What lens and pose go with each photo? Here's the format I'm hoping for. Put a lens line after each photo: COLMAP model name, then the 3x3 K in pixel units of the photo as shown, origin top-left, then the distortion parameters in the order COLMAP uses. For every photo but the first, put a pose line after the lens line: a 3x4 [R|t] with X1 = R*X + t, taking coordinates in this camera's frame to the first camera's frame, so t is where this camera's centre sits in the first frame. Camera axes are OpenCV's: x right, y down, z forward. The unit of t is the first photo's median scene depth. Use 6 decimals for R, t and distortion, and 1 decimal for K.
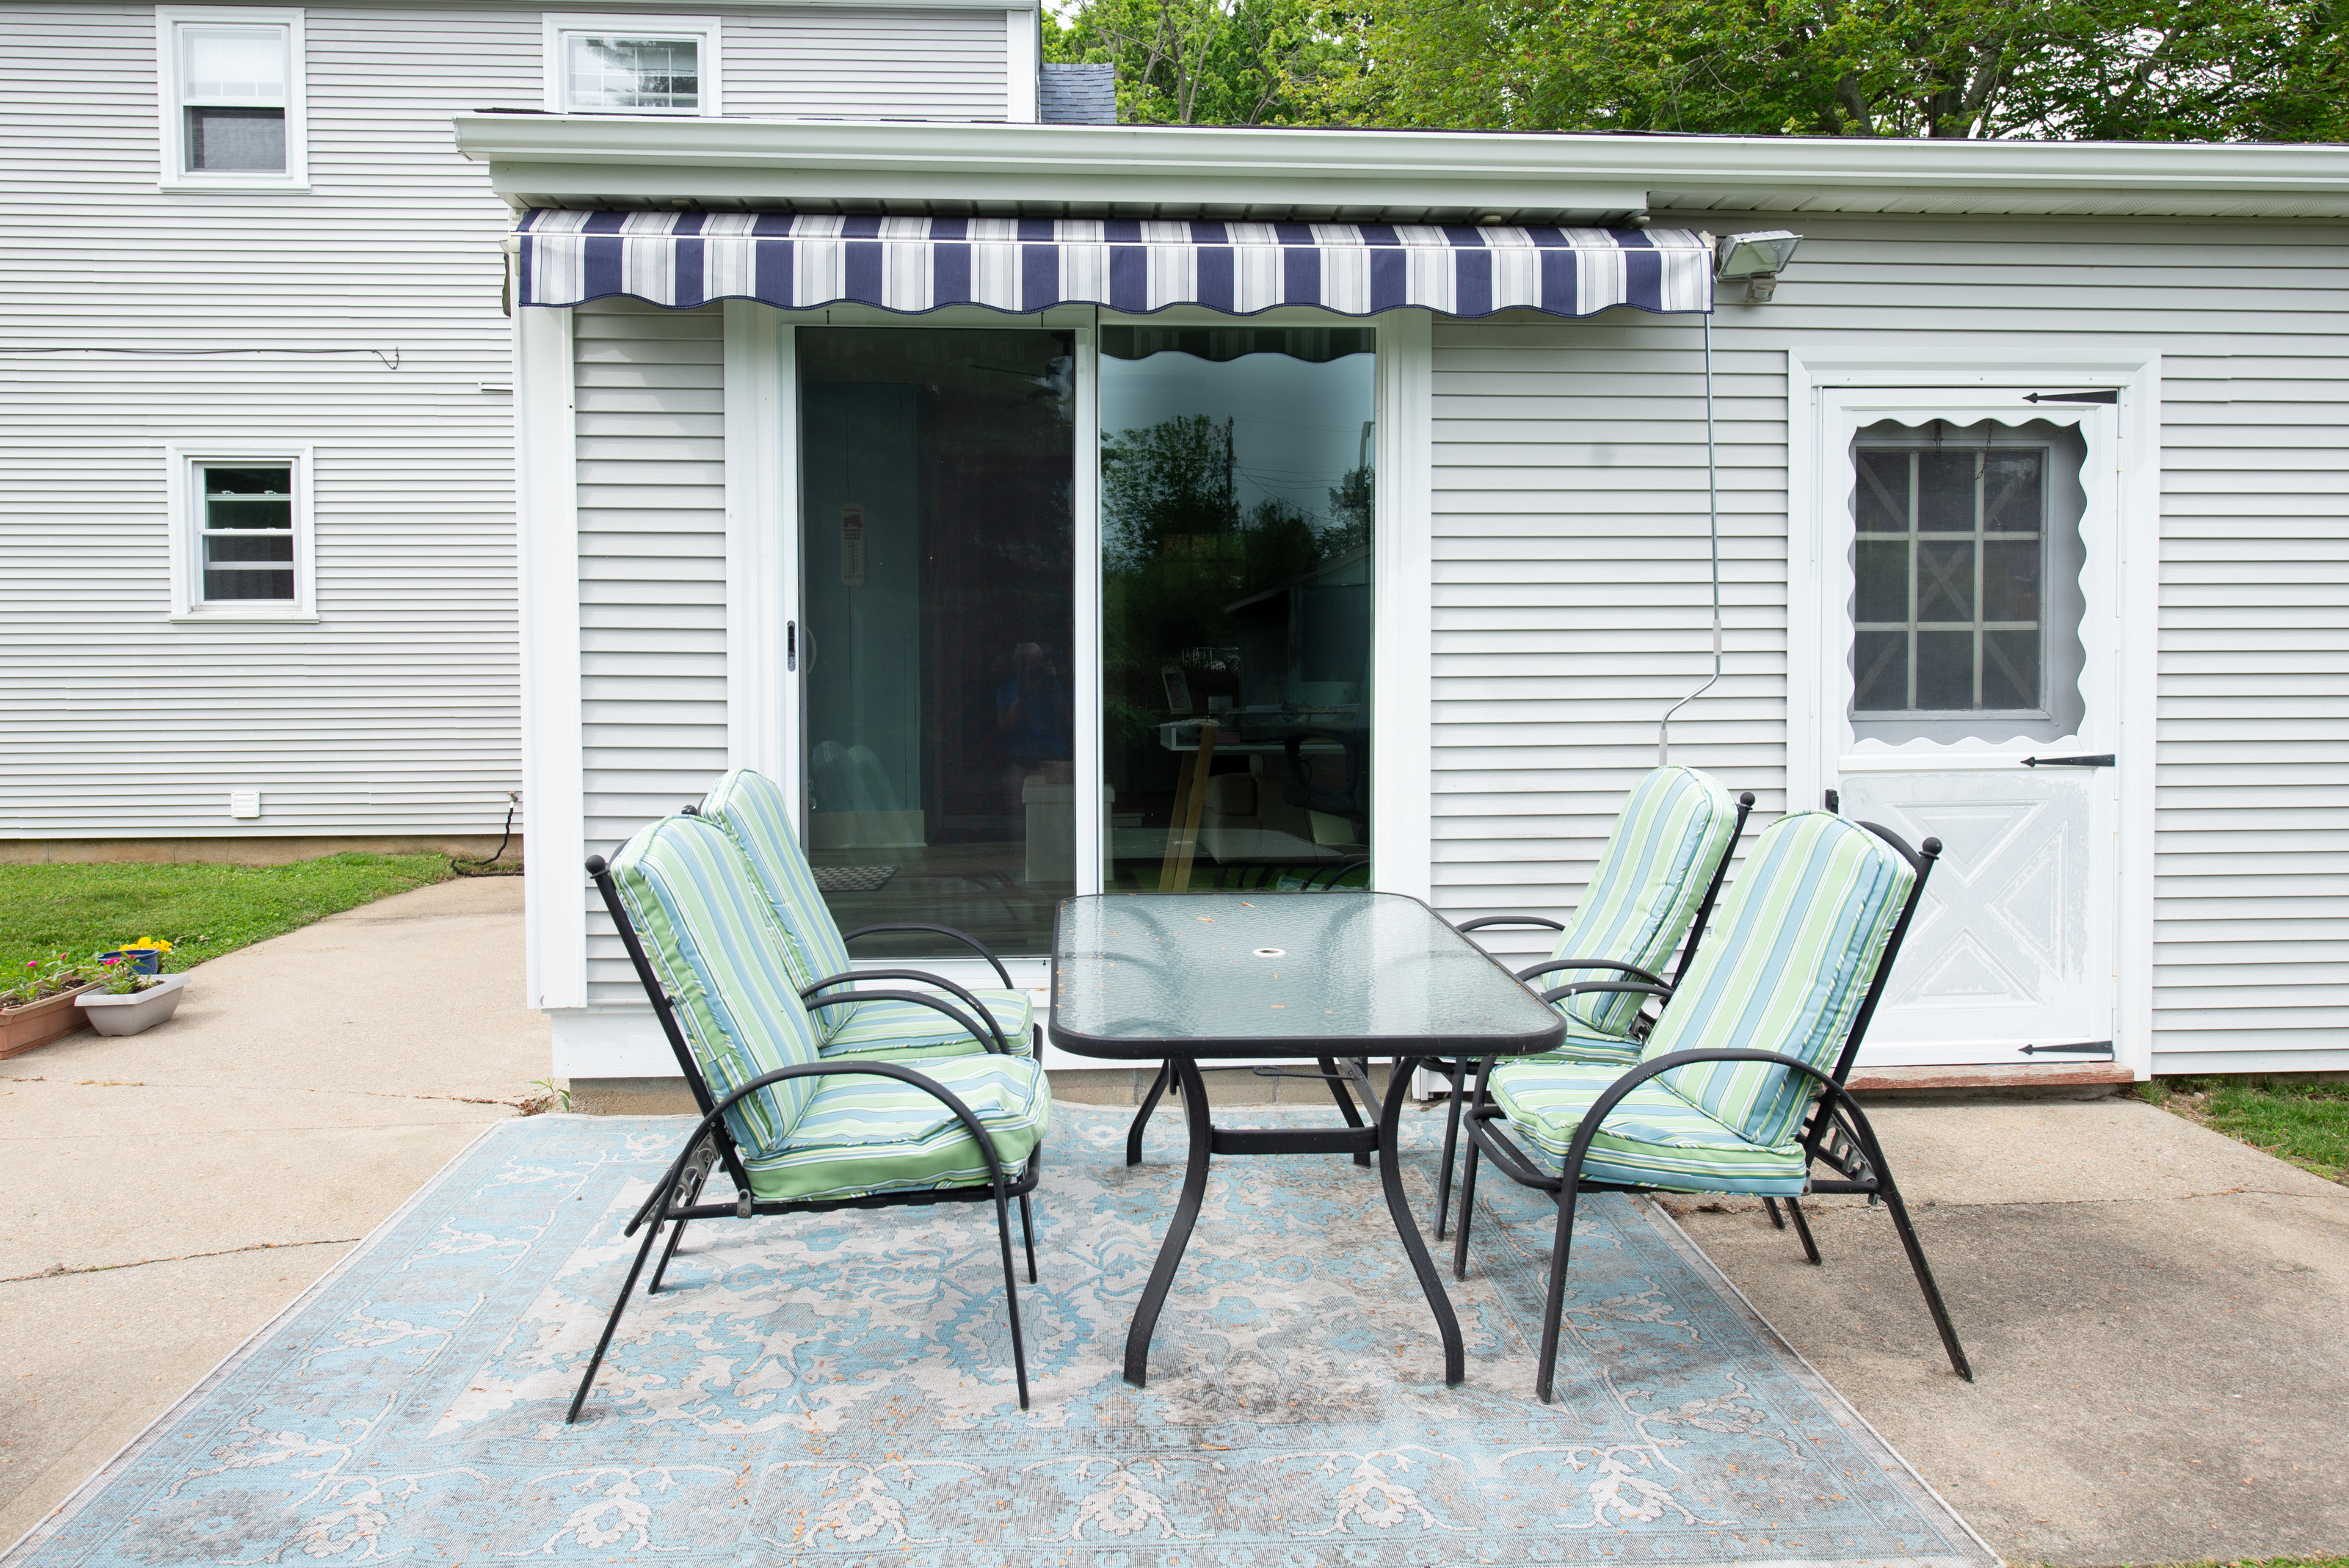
lens RADIAL K [[1578.3, 0, 1182.8], [0, 1578.3, 692.2], [0, 0, 1]] dist [0.009134, -0.009704]
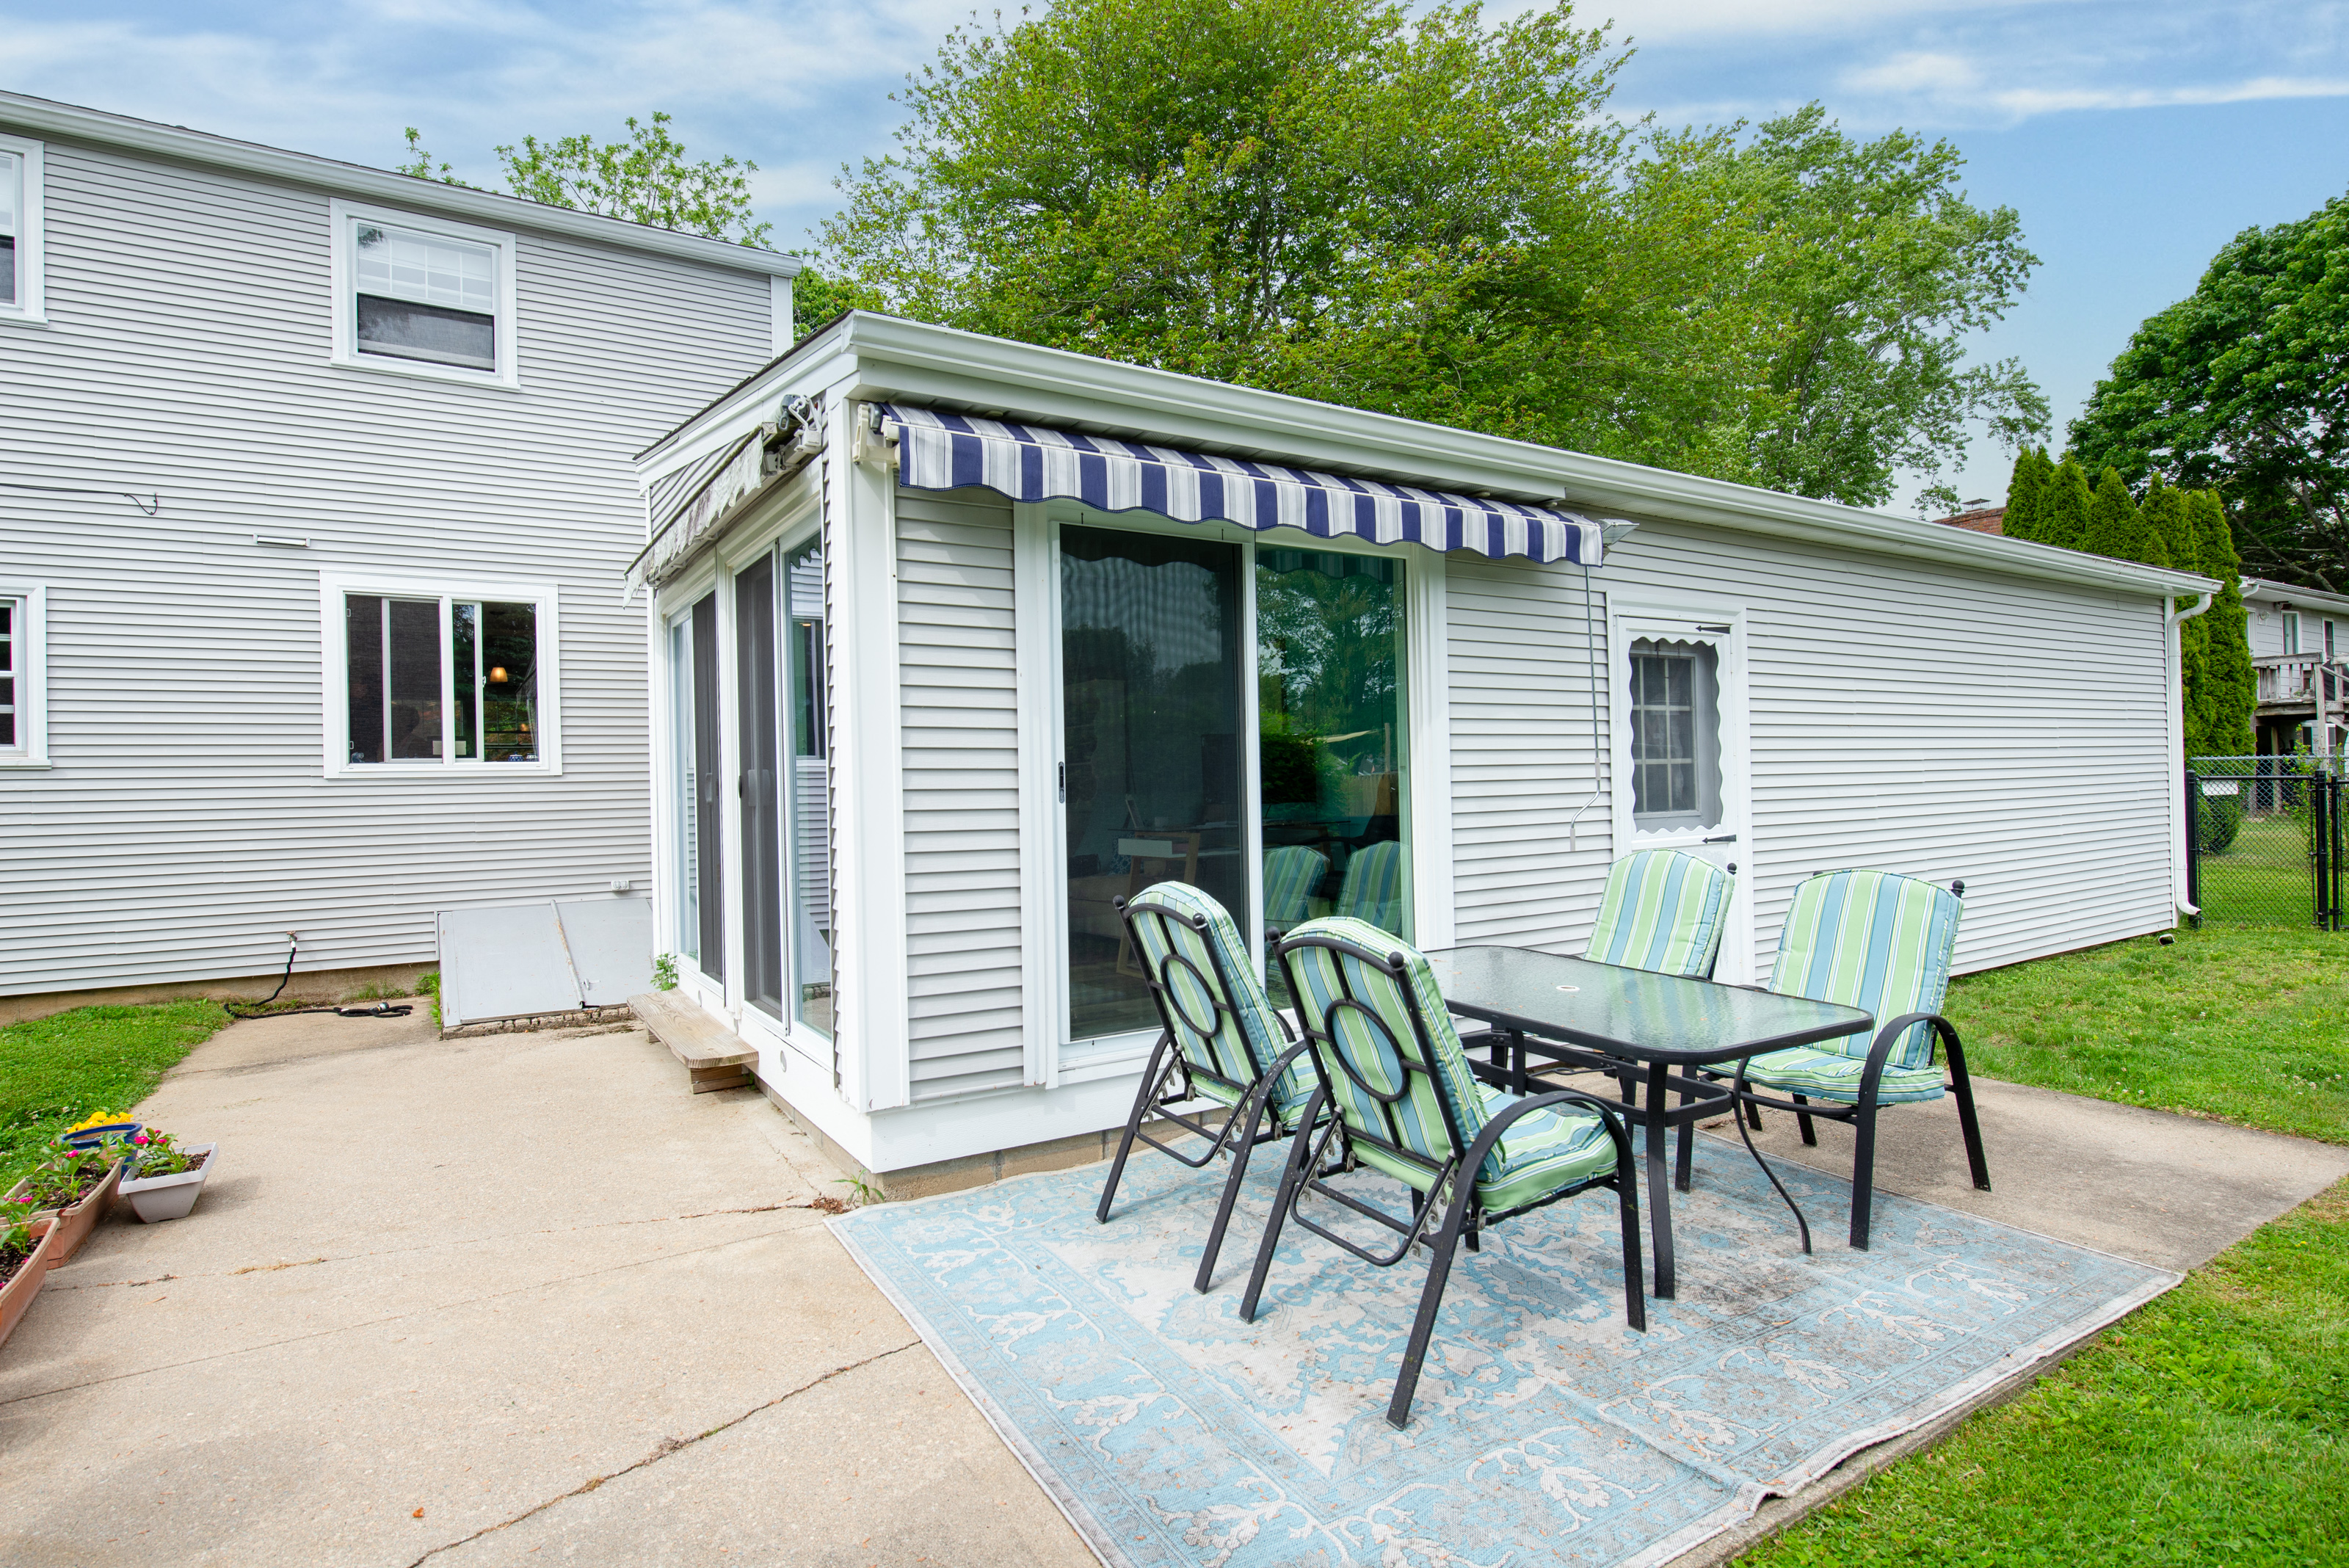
lens RADIAL K [[1140.3, 0, 1171.5], [0, 1140.3, 762.5], [0, 0, 1]] dist [-0.006534, -0.000831]
pose [[0.890322, -0.005821, 0.455295, -0.548851], [0.026135, 0.998923, -0.038334, -0.008320], [-0.454581, 0.046029, 0.889515, 0.170794]]
